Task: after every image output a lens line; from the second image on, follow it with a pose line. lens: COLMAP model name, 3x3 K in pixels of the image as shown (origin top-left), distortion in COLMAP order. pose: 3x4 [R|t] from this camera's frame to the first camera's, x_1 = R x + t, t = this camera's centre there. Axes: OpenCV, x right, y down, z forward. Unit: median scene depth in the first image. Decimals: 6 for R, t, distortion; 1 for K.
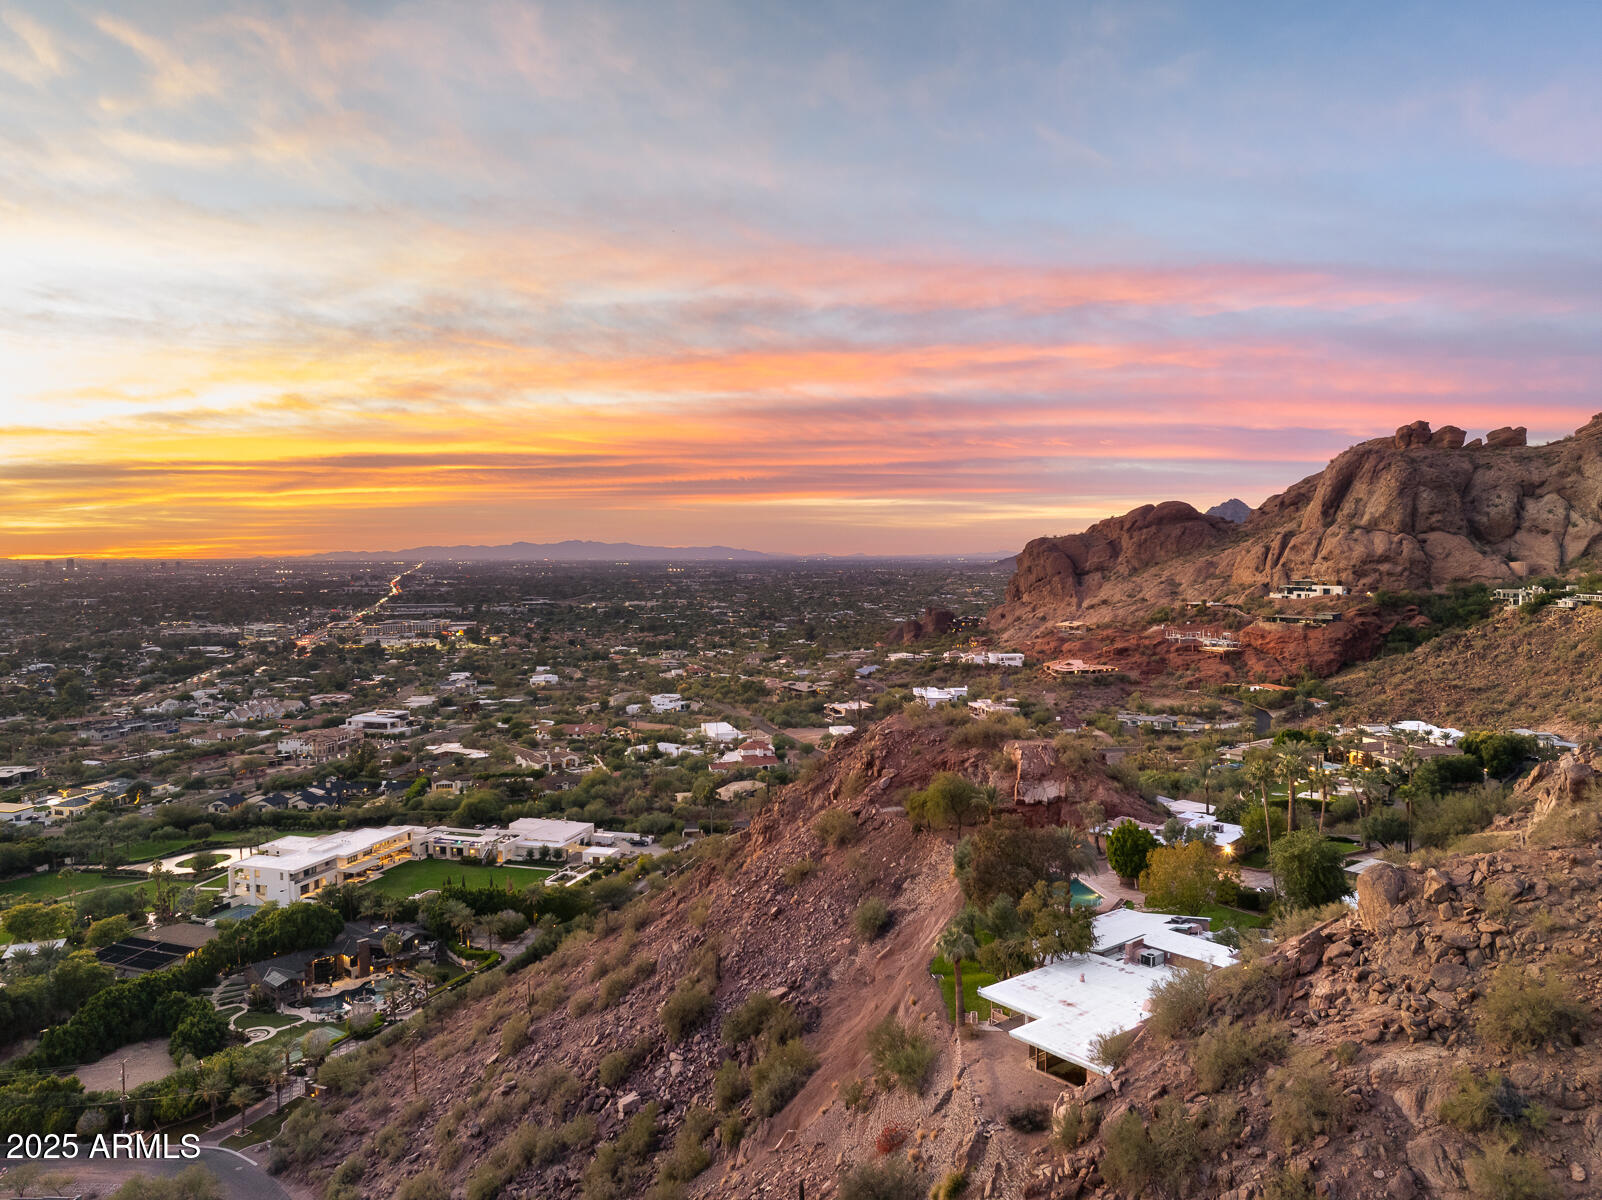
lens RADIAL K [[1125.9, 0, 819.0], [0, 1125.9, 602.4], [0, 0, 1]] dist [-0.043334, 0.010679]
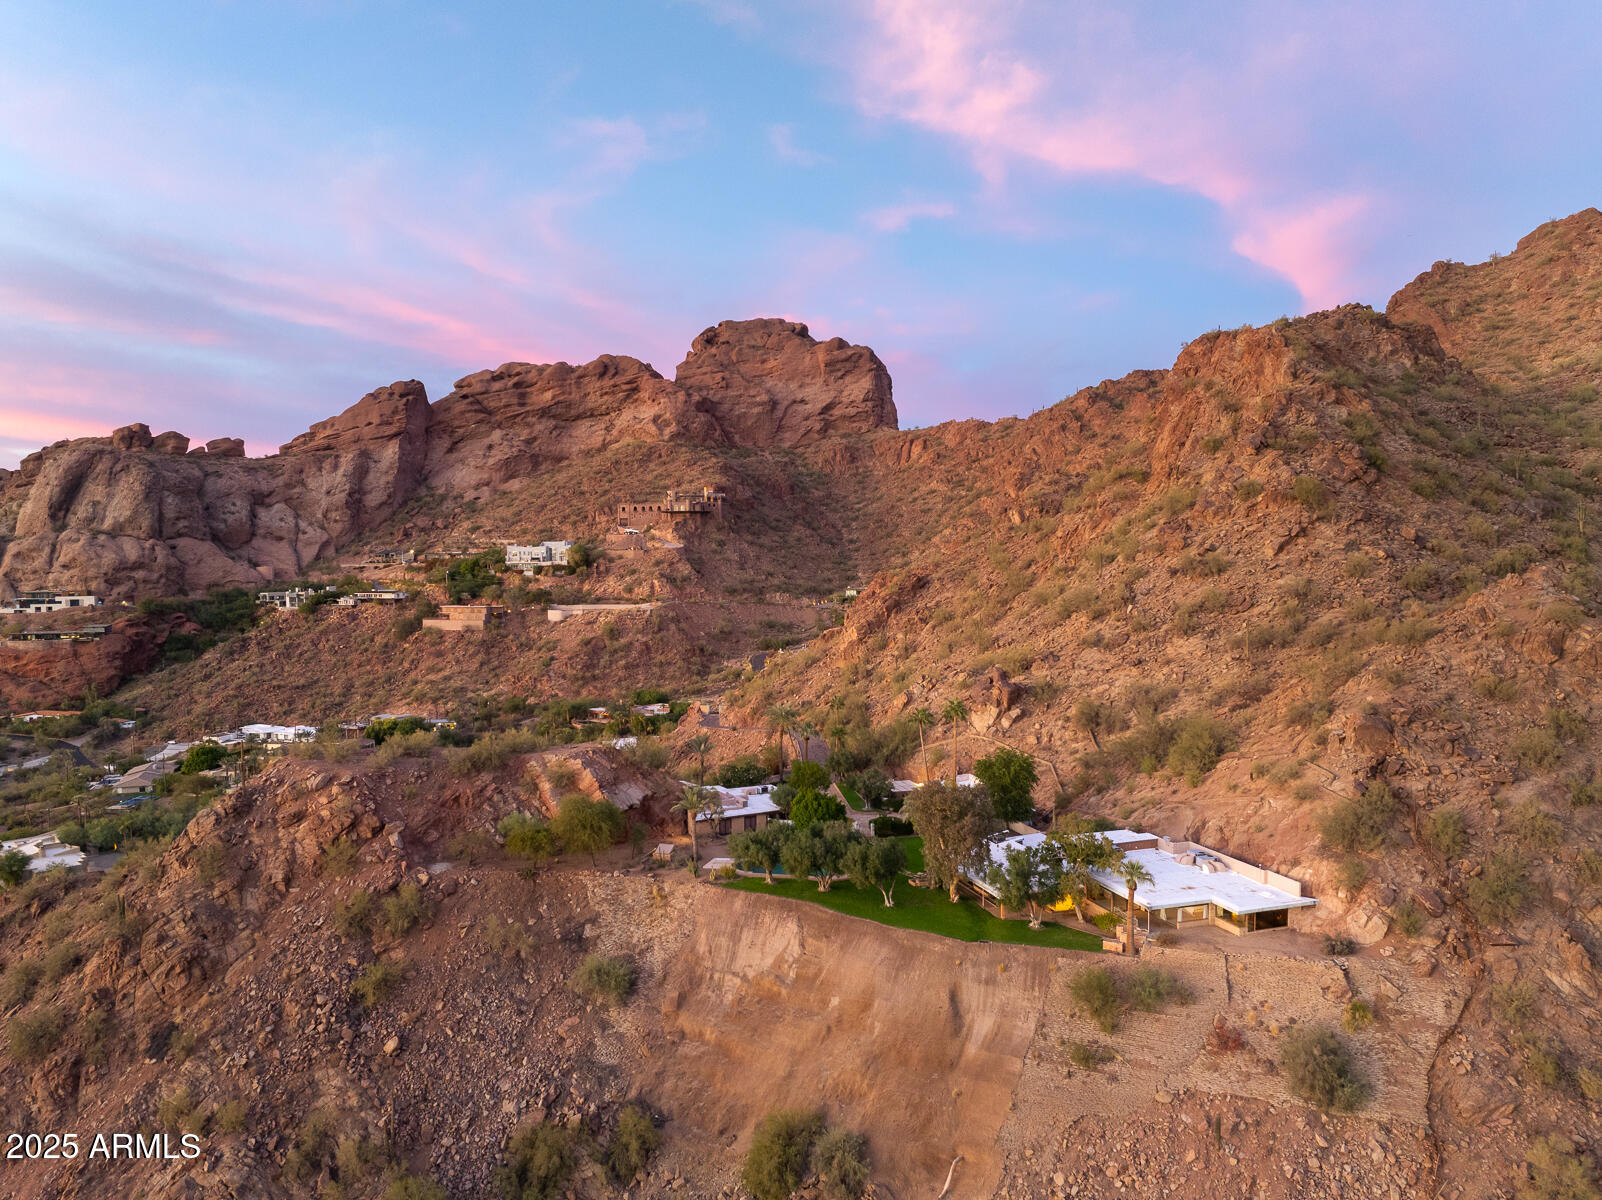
lens RADIAL K [[1125.9, 0, 794.0], [0, 1125.9, 588.7], [0, 0, 1]] dist [-0.043334, 0.010679]
pose [[0.369558, -0.027203, 0.928809, -0.168866], [0.046481, 0.998861, 0.010761, -0.003514], [-0.928044, 0.039195, 0.370402, 0.131184]]
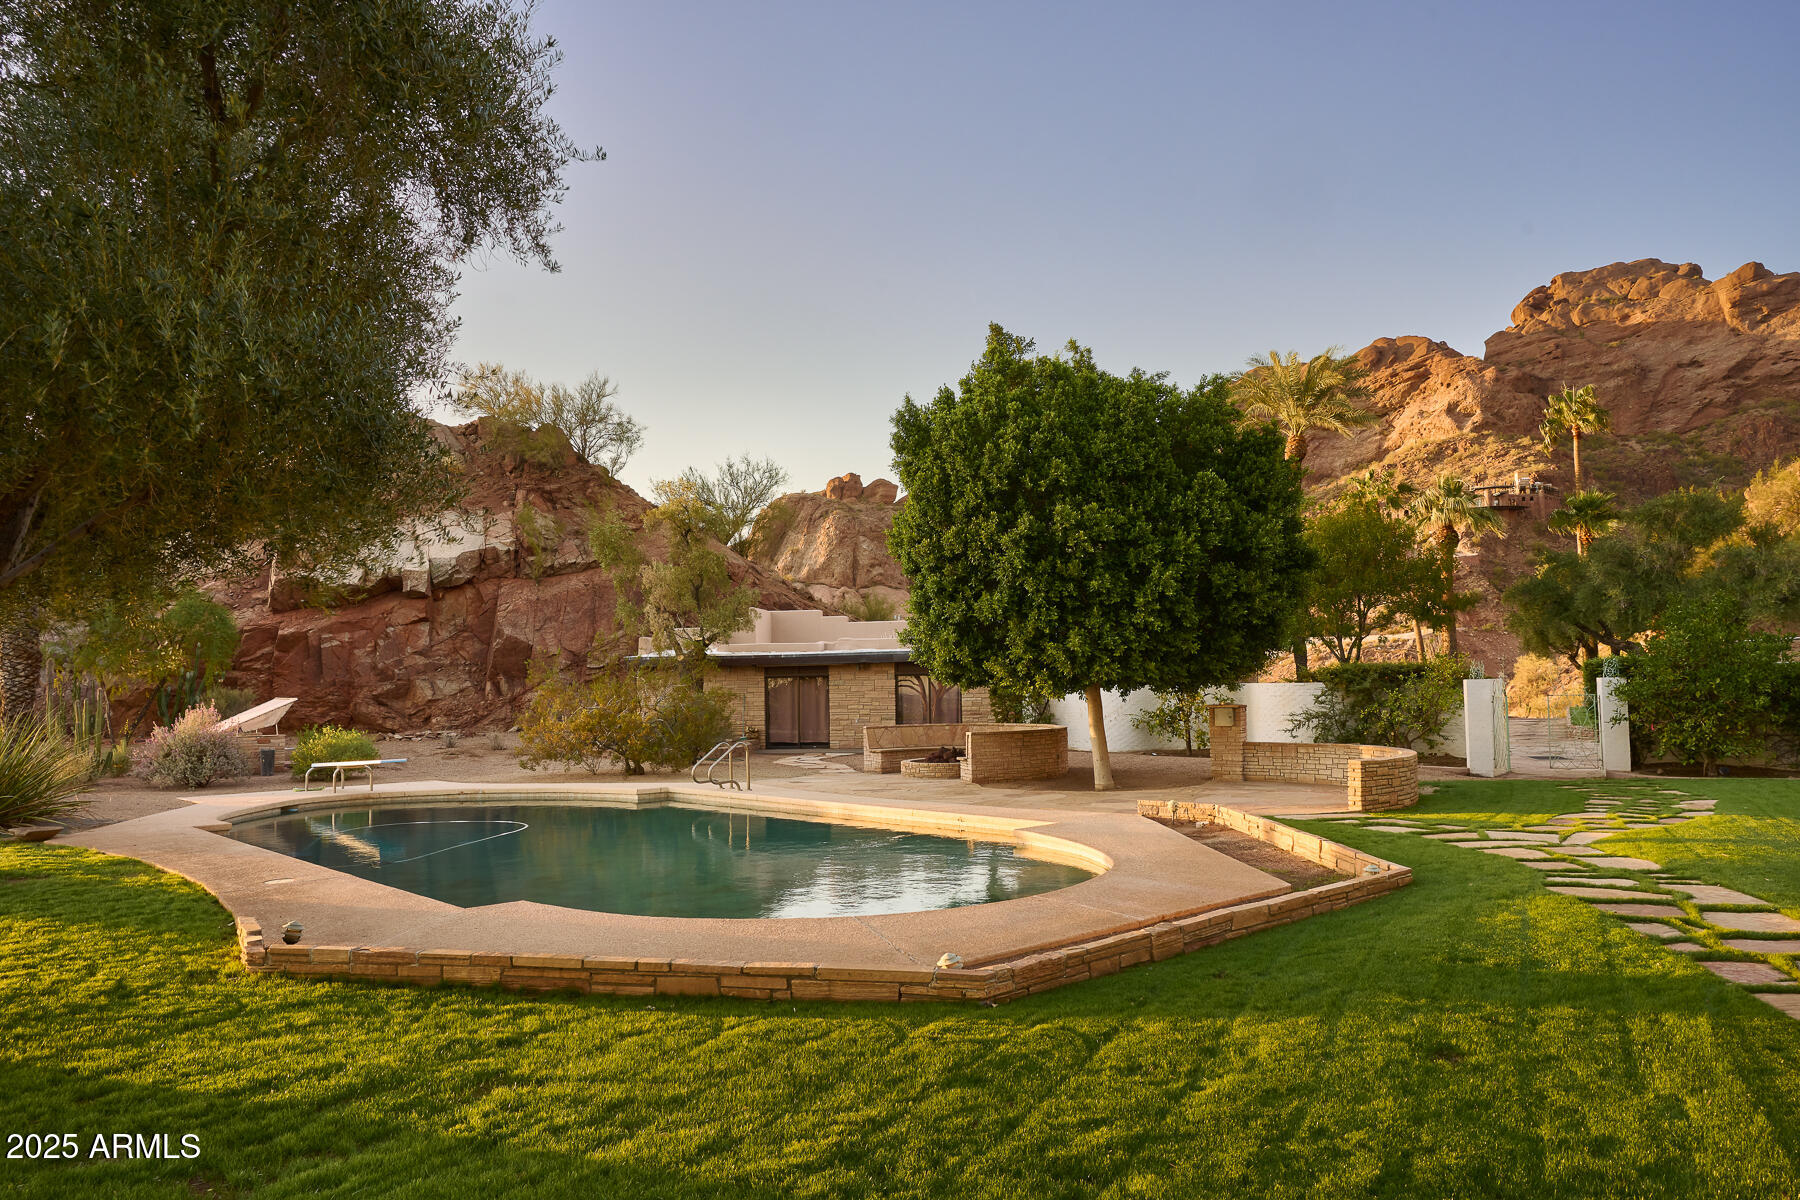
lens RADIAL K [[1205.0, 0, 919.1], [0, 1205.0, 602.6], [0, 0, 1]] dist [-0.012185, -0.004153]
pose [[0.824407, 0.039313, 0.564631, 0.038997], [0.026427, 0.993823, -0.107781, 0.054812], [-0.565380, 0.103776, 0.818276, 0.196365]]
